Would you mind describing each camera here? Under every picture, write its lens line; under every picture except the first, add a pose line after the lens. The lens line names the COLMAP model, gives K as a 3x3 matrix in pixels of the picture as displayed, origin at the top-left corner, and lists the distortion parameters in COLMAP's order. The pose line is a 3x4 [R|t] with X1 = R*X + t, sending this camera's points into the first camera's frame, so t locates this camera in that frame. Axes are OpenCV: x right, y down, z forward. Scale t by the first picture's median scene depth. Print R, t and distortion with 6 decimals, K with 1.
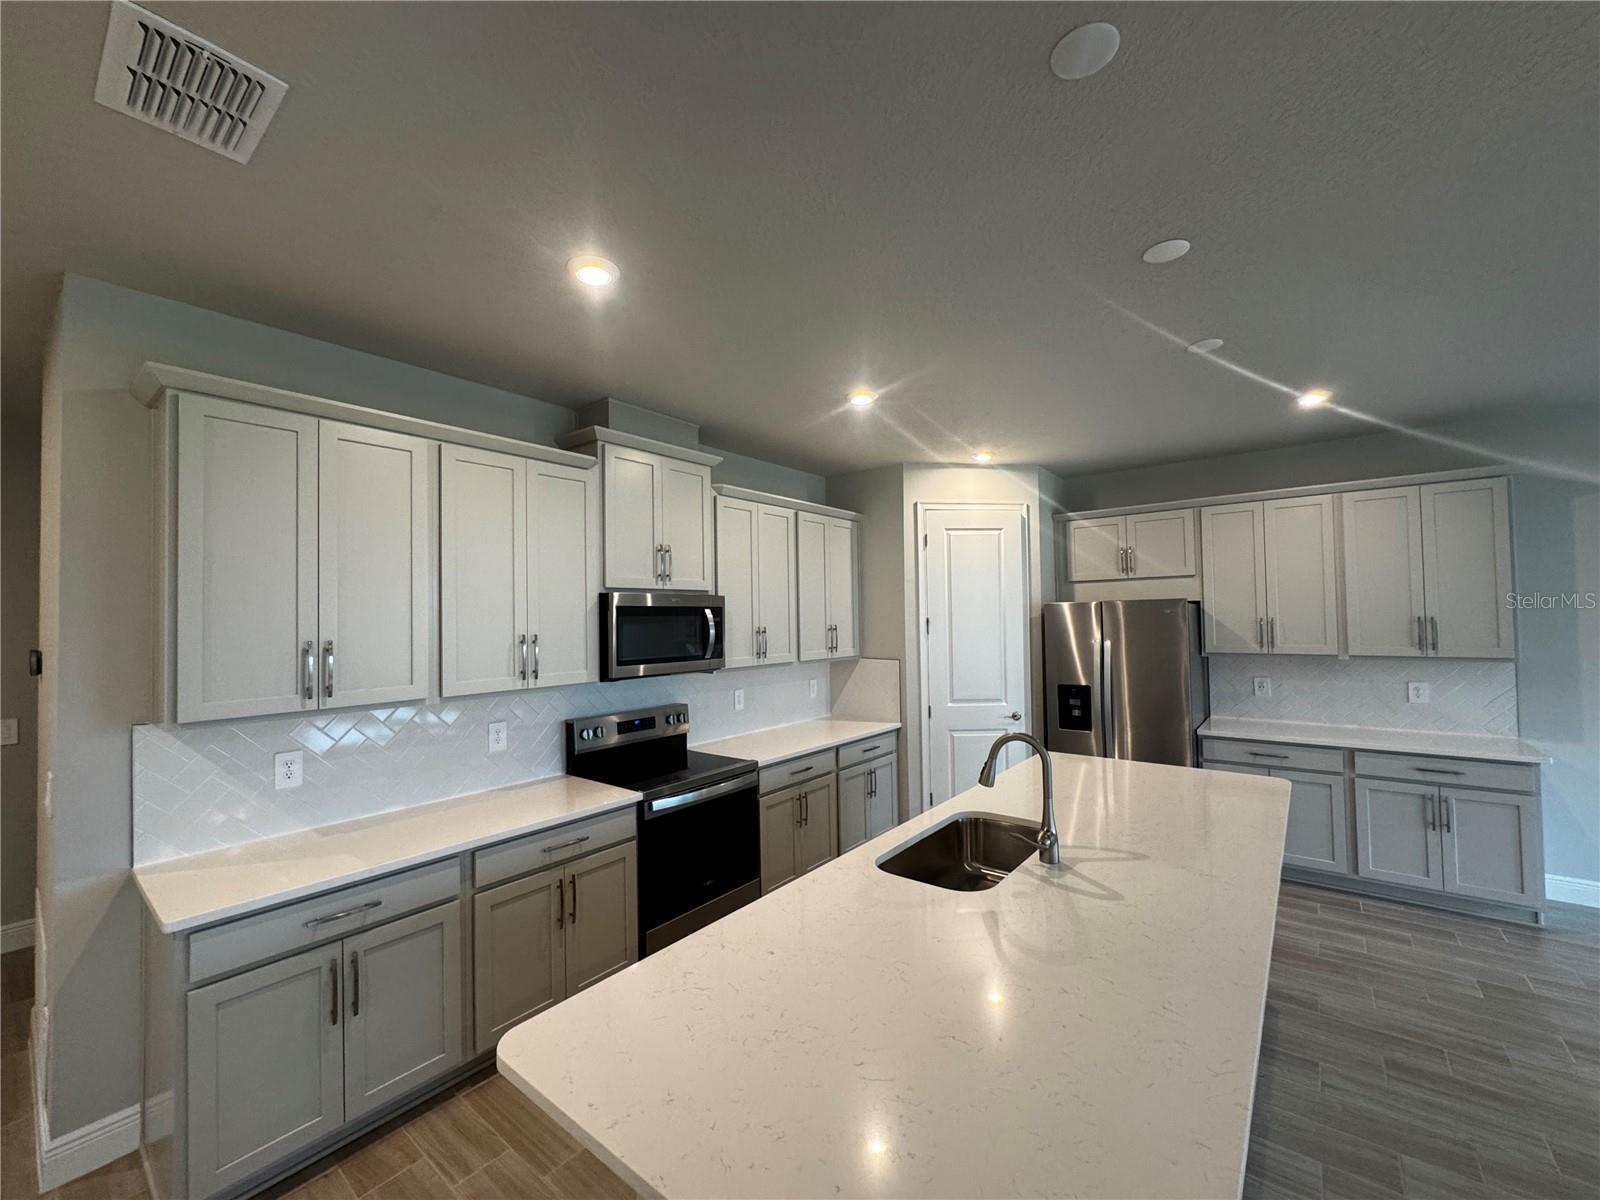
lens RADIAL K [[644.6, 0, 800.0], [0, 644.6, 600.0], [0, 0, 1]] dist [-0.002568, 0.000364]
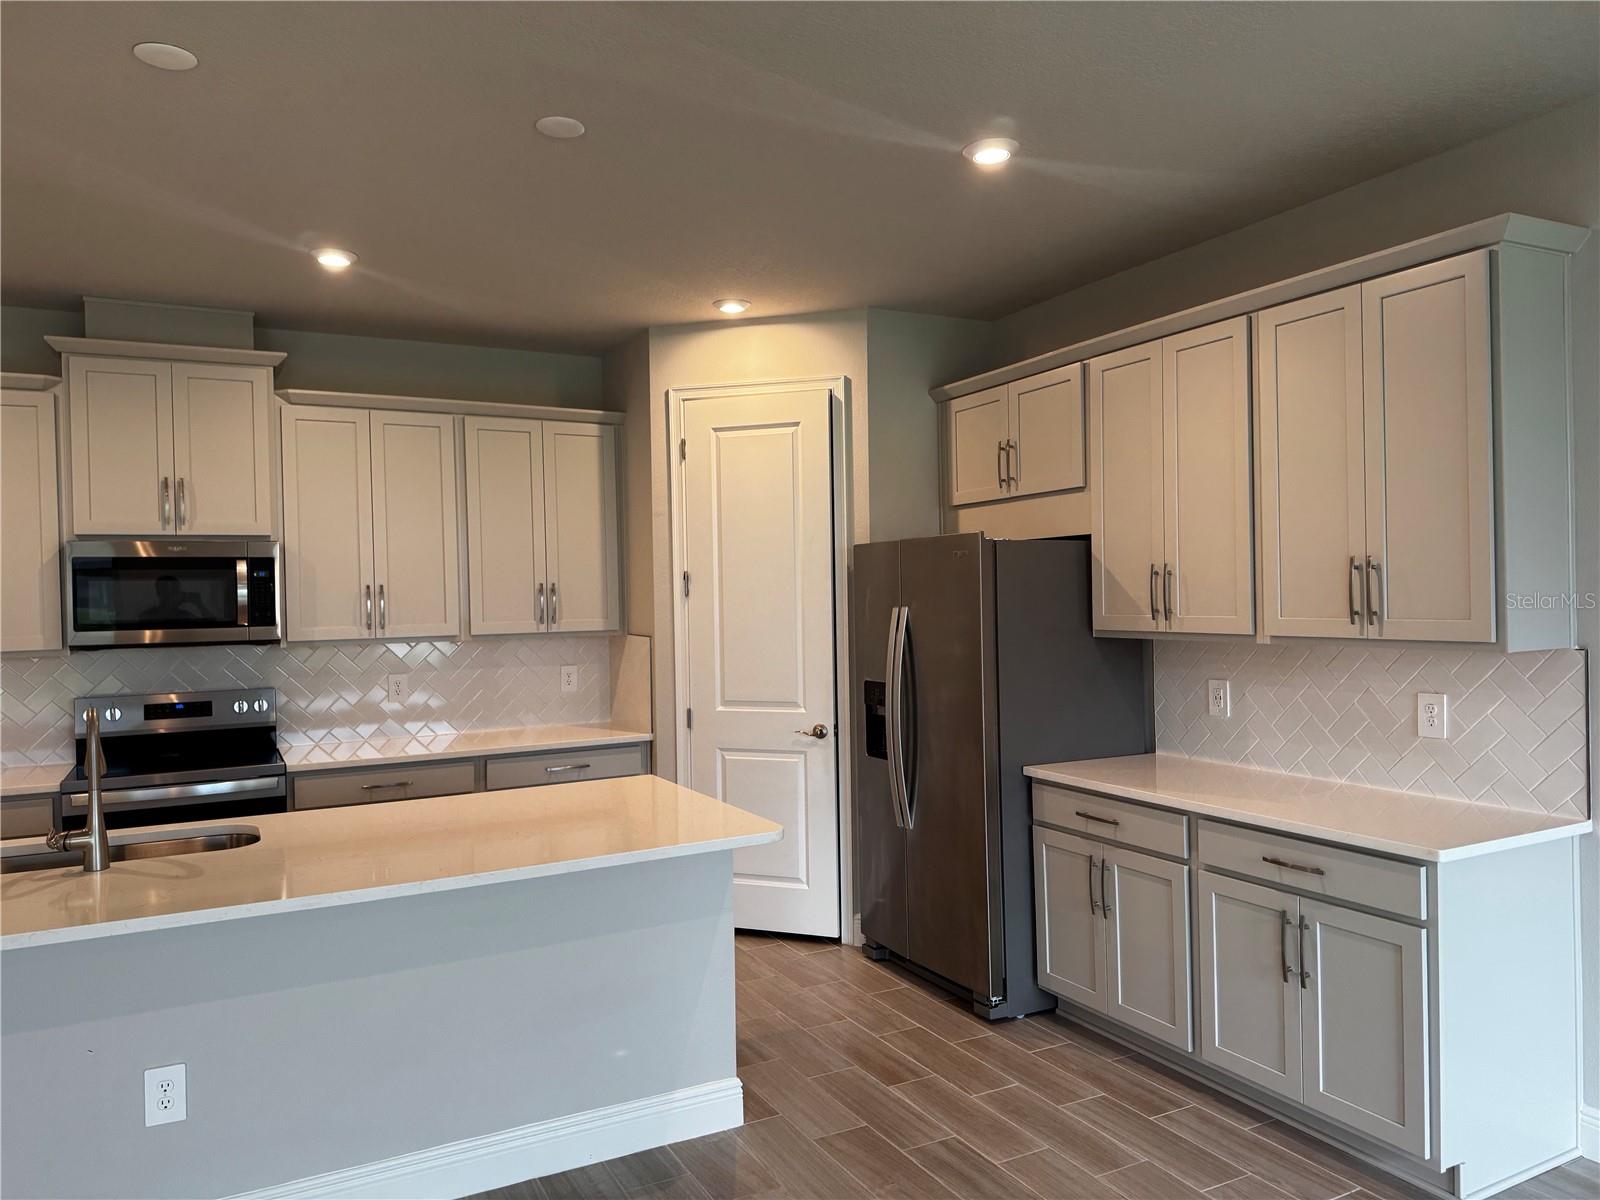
lens RADIAL K [[1109.7, 0, 800.0], [0, 1109.7, 600.0], [0, 0, 1]] dist [0.126492, -0.176232]
pose [[0.915310, 0.000400, -0.402750, 0.946314], [0.016771, 0.999094, 0.039106, 0.018863], [0.402401, -0.042549, 0.914474, 0.049598]]
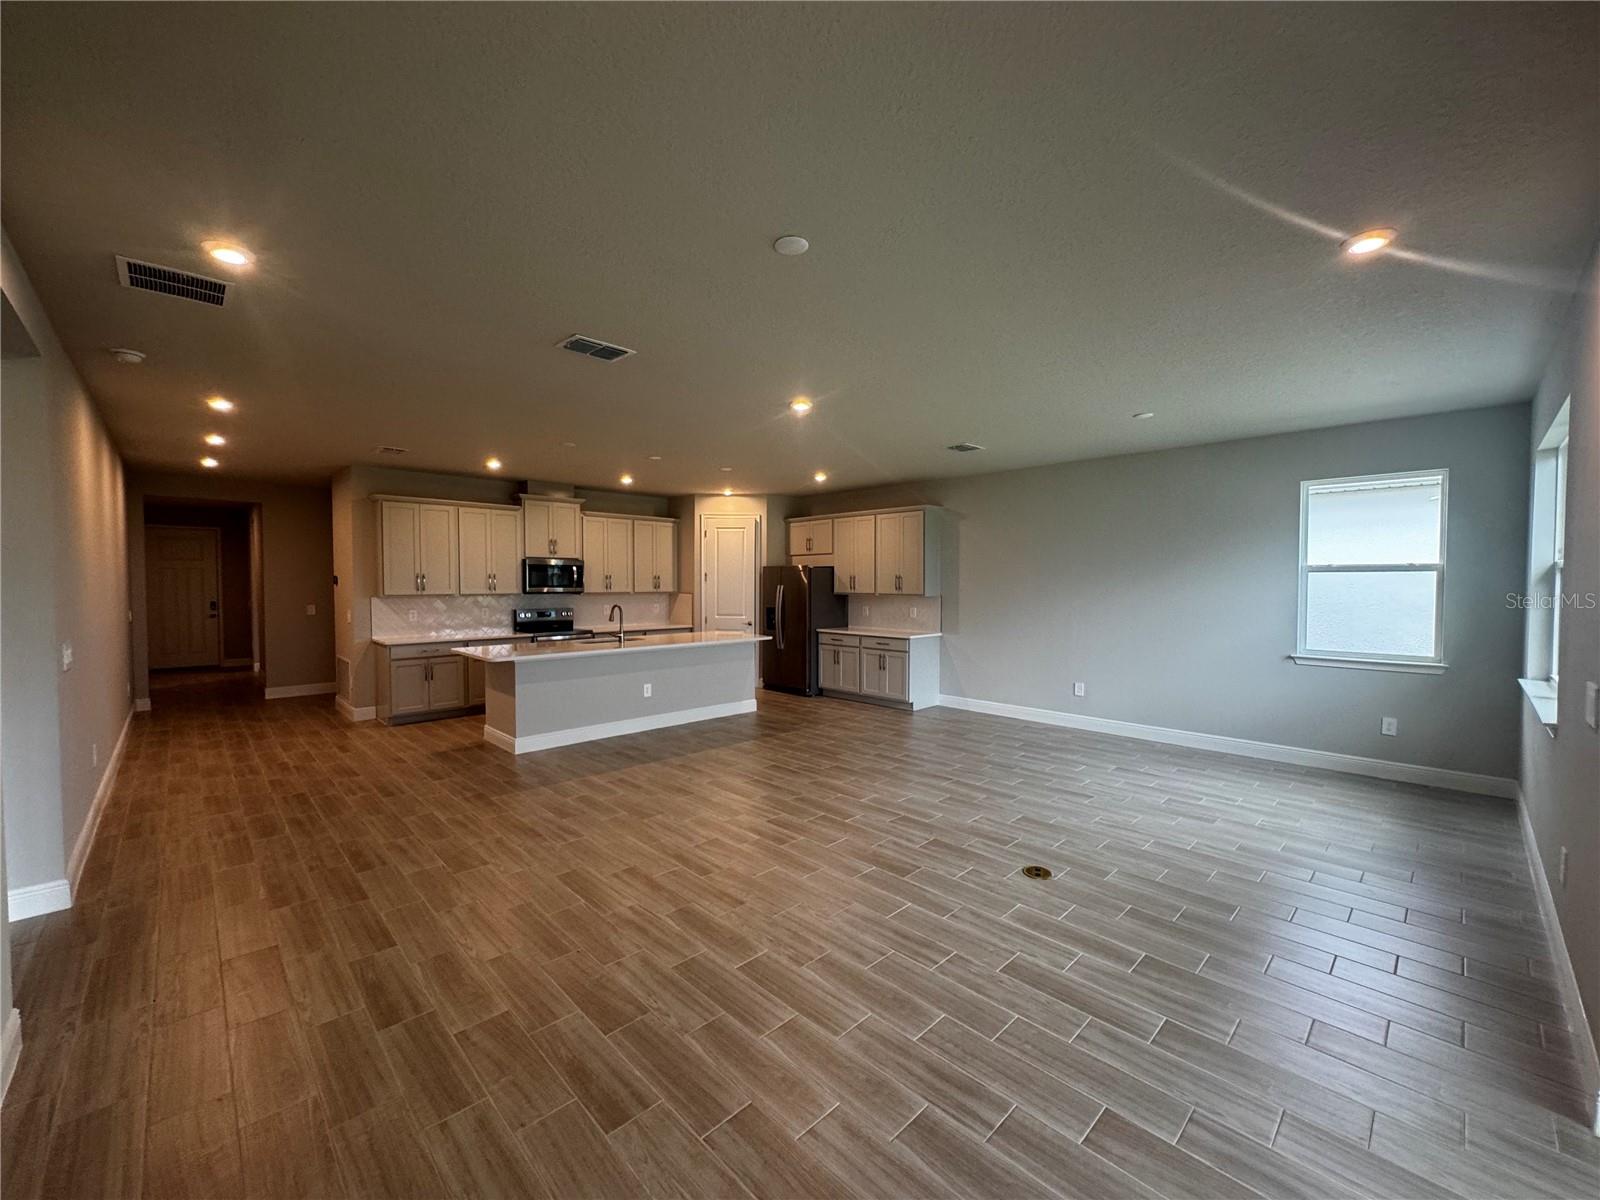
lens RADIAL K [[644.6, 0, 800.0], [0, 644.6, 600.0], [0, 0, 1]] dist [-0.002568, 0.000364]
pose [[0.991599, 0.021878, -0.127489, 0.941601], [-0.014295, 0.998091, 0.060088, -0.015556], [0.128560, -0.057761, 0.990018, -1.187908]]
